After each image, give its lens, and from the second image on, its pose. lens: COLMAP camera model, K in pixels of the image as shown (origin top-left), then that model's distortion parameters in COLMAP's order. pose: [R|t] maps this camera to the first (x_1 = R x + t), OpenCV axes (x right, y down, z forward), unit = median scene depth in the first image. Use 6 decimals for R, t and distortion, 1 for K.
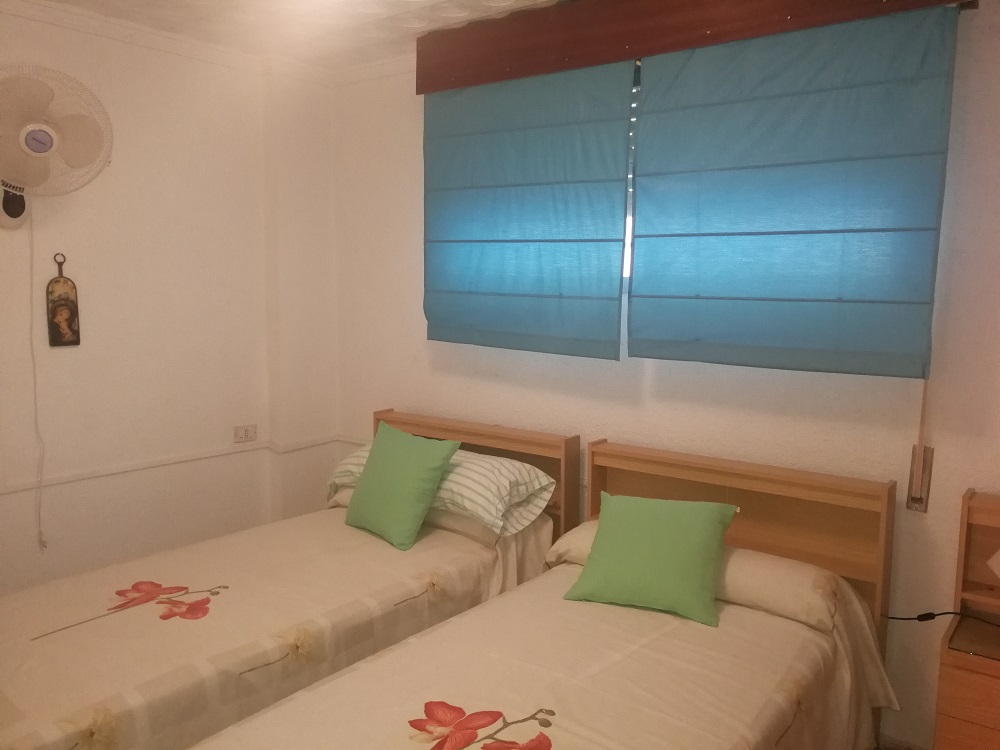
lens RADIAL K [[805.9, 0, 494.0], [0, 805.9, 383.5], [0, 0, 1]] dist [0.012441, -0.022095]
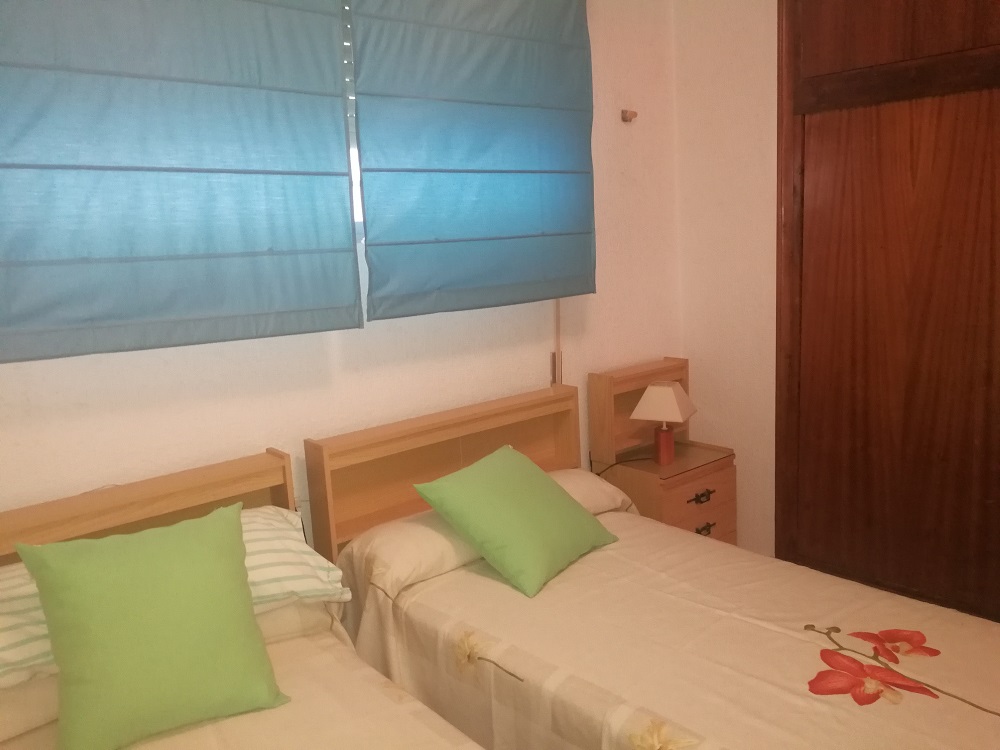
lens RADIAL K [[805.9, 0, 494.0], [0, 805.9, 383.5], [0, 0, 1]] dist [0.012441, -0.022095]
pose [[0.220648, -0.204210, 0.953736, -0.598635], [0.172272, 0.970623, 0.167970, -0.087395], [-0.960019, 0.127240, 0.249345, 0.694179]]
